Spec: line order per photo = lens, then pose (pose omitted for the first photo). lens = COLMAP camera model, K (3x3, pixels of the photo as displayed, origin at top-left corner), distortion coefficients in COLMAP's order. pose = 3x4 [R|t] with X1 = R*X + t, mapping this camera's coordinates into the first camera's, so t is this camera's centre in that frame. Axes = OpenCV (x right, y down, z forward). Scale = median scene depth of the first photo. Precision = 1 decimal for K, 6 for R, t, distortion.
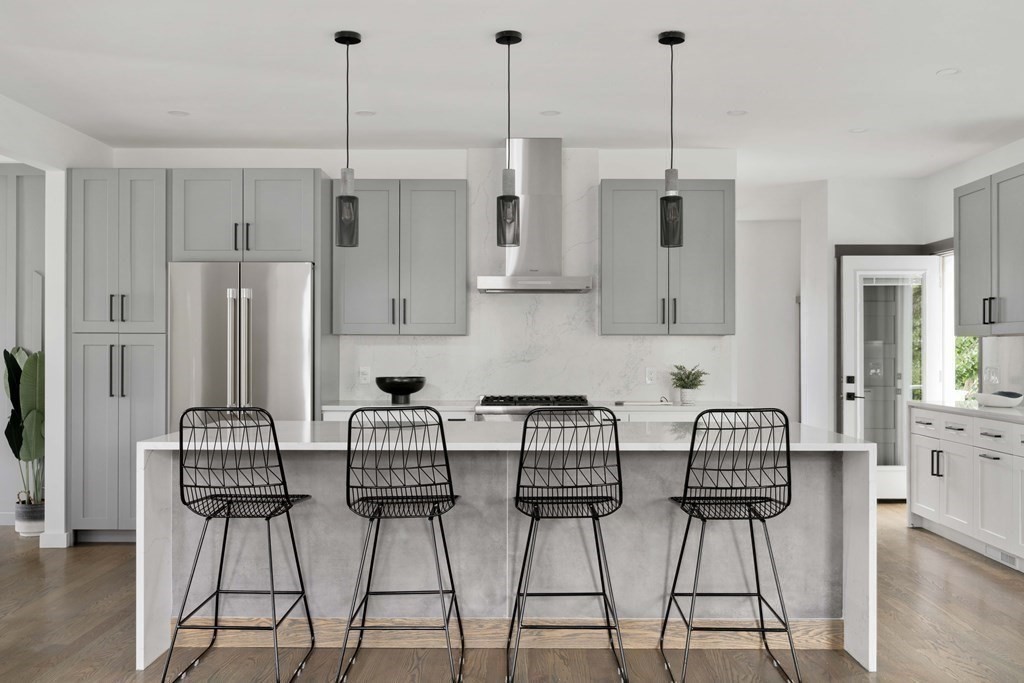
lens RADIAL K [[903.4, 0, 512.0], [0, 903.4, 341.5], [0, 0, 1]] dist [-0.003726, 0.001458]
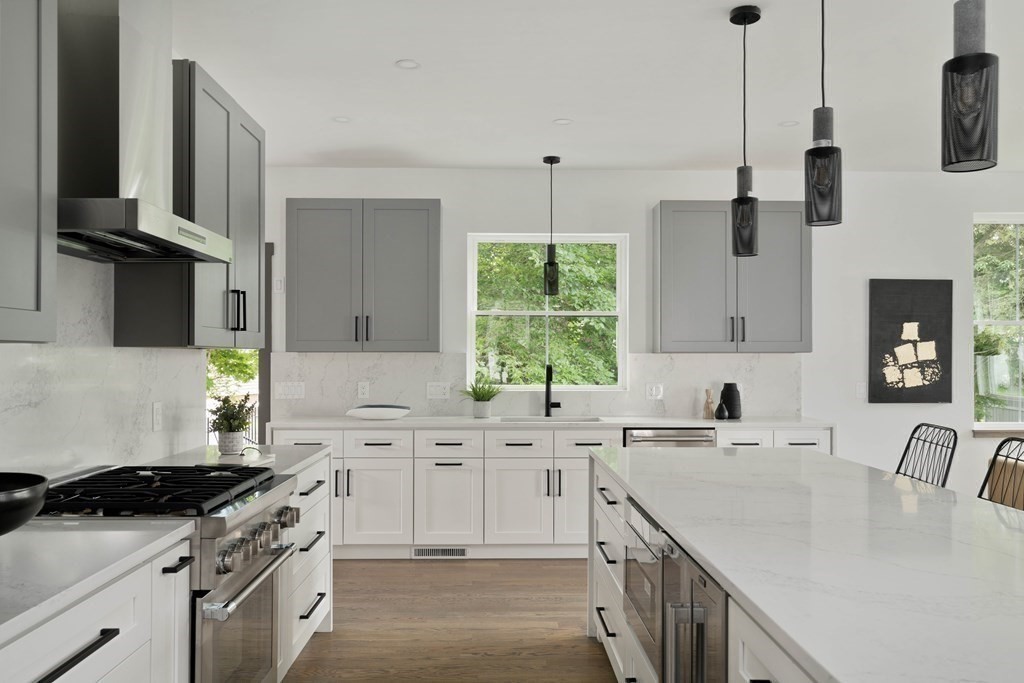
lens RADIAL K [[795.9, 0, 511.5], [0, 795.9, 357.2], [0, 0, 1]] dist [-0.000050, -0.000264]
pose [[-0.035660, -0.003673, 0.999357, -0.412302], [-0.006787, 0.999971, 0.003433, -0.004350], [-0.999341, -0.006660, -0.035684, 0.882696]]
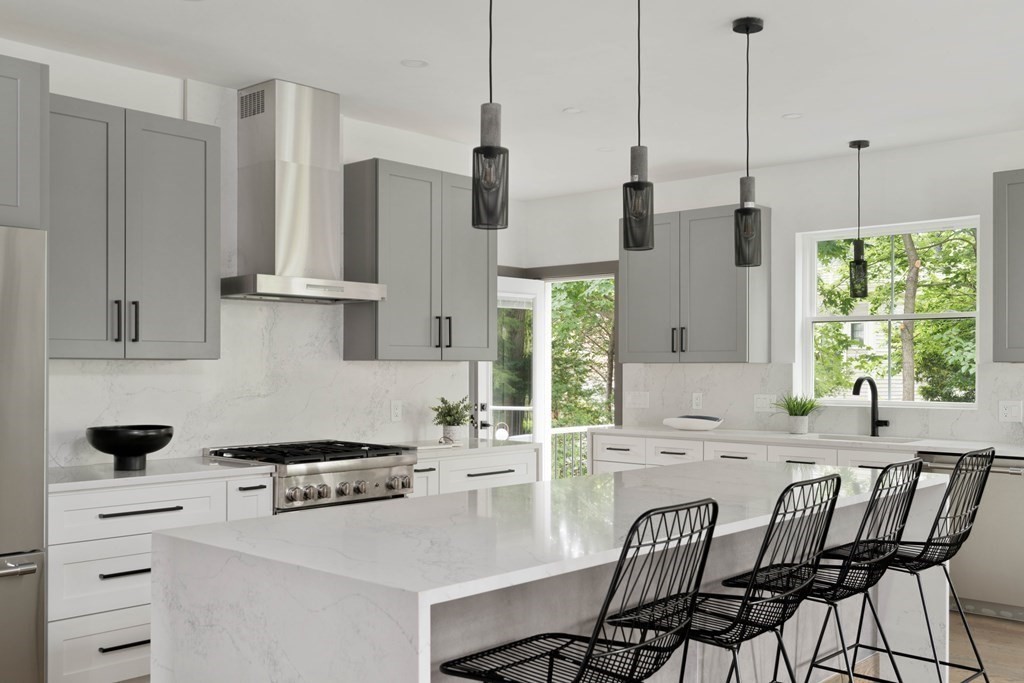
lens RADIAL K [[1003.2, 0, 512.8], [0, 1003.2, 363.5], [0, 0, 1]] dist [0.009813, -0.013716]
pose [[0.668414, 0.000180, 0.743789, -0.491979], [-0.002912, 0.999993, 0.002375, -0.007509], [-0.743784, -0.003754, 0.668410, 0.365684]]
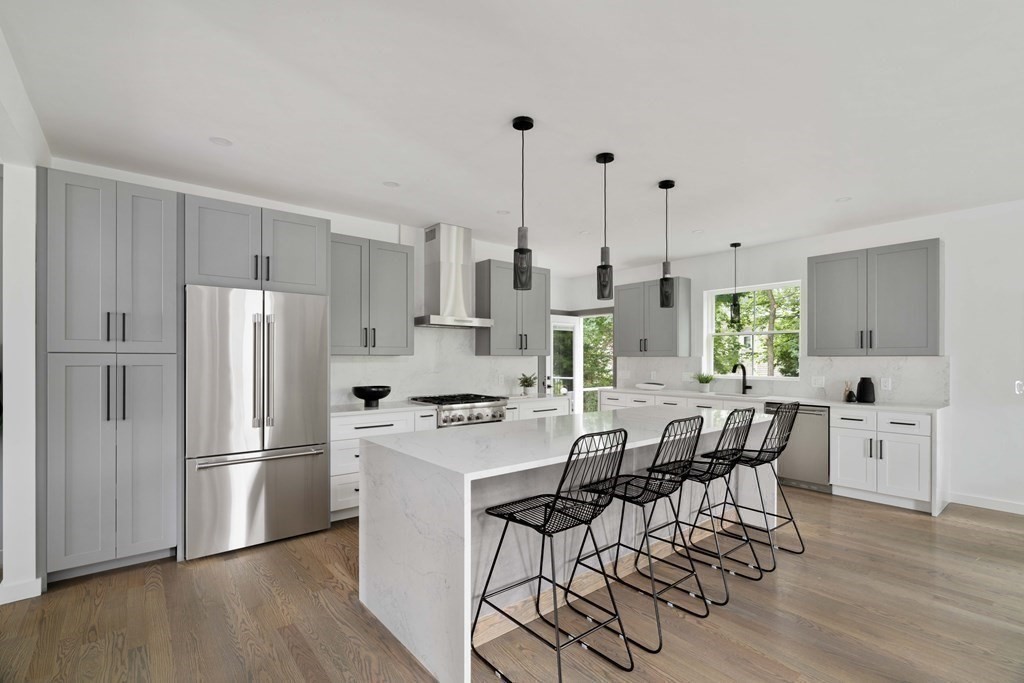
lens RADIAL K [[467.9, 0, 511.1], [0, 467.9, 359.1], [0, 0, 1]] dist [-0.009813, 0.000171]
pose [[0.767661, -0.003756, 0.640845, -0.435564], [-0.001569, 0.999969, 0.007741, -0.008074], [-0.640854, -0.006948, 0.767631, 0.357979]]
